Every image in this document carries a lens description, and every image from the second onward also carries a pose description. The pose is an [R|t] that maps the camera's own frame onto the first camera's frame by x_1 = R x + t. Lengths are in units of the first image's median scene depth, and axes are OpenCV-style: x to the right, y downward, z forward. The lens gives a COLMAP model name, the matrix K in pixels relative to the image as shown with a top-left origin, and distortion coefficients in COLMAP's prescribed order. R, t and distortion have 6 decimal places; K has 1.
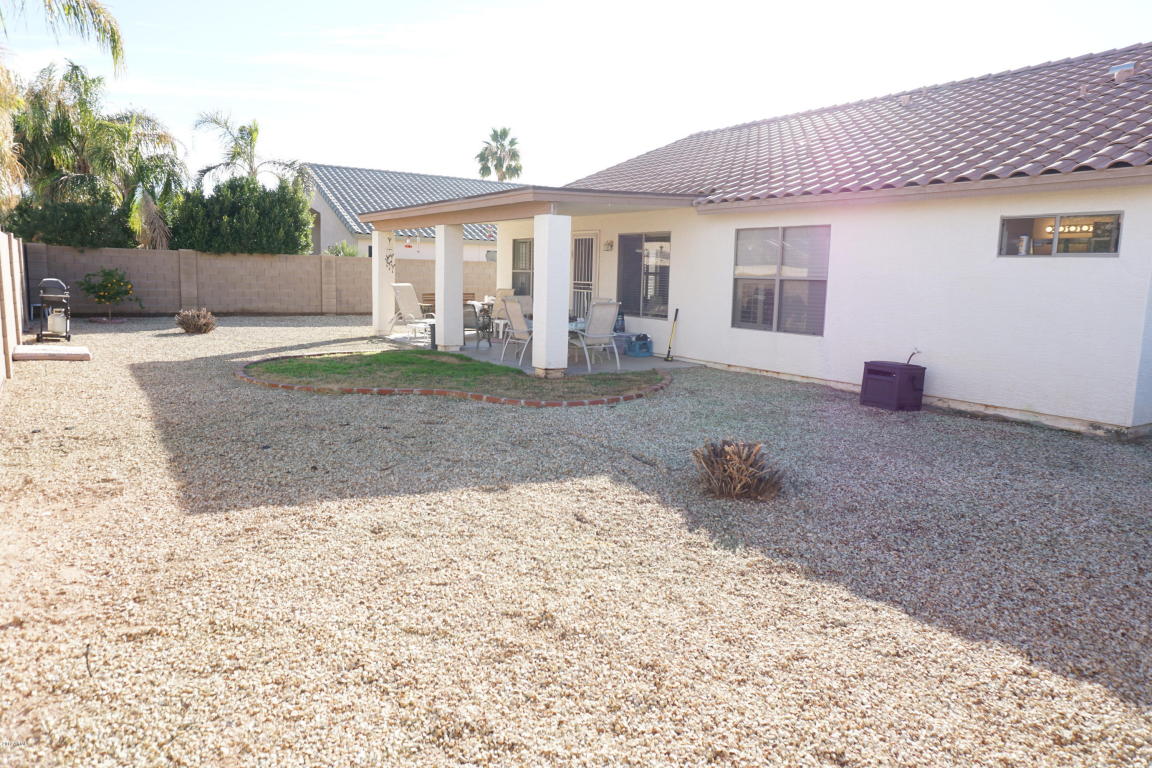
lens RADIAL K [[763.5, 0, 576.0], [0, 763.5, 384.0], [0, 0, 1]] dist [-0.071595, 0.048883]
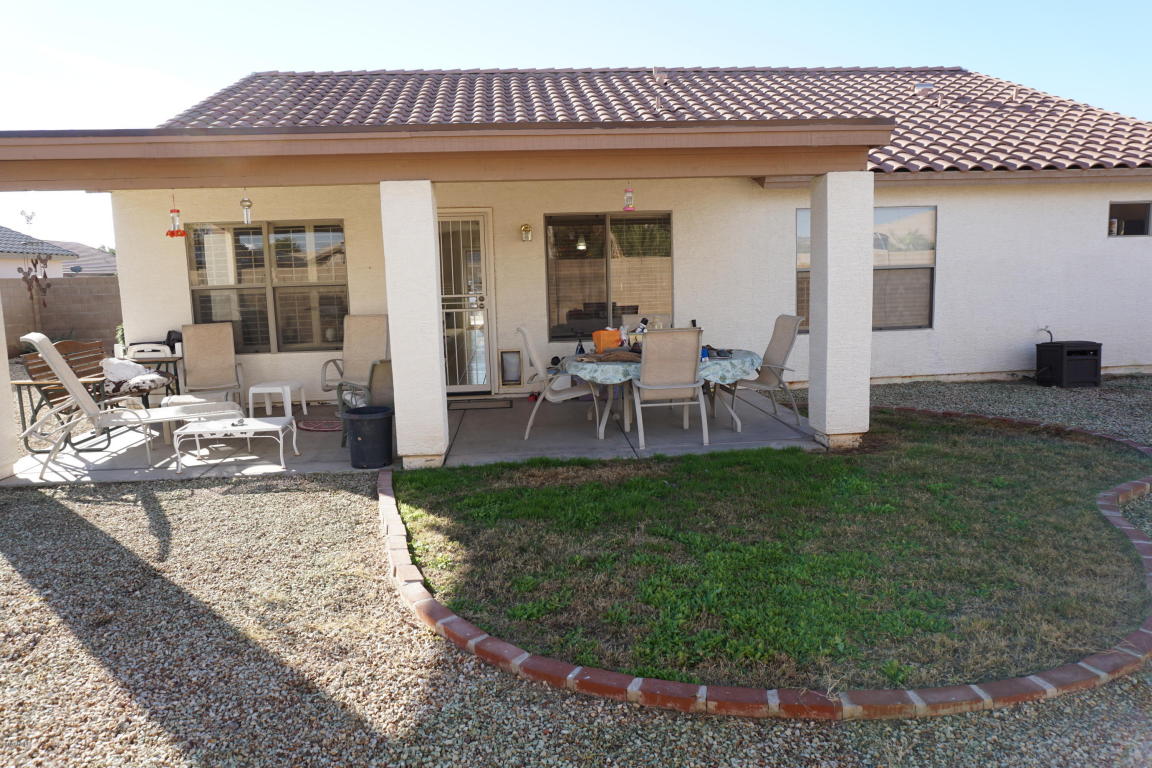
lens RADIAL K [[763.5, 0, 576.0], [0, 763.5, 384.0], [0, 0, 1]] dist [-0.071595, 0.048883]
pose [[0.473817, -0.166448, 0.864750, -0.691989], [0.167755, 0.981053, 0.096917, -0.162618], [-0.864498, 0.099145, 0.492762, 0.961649]]
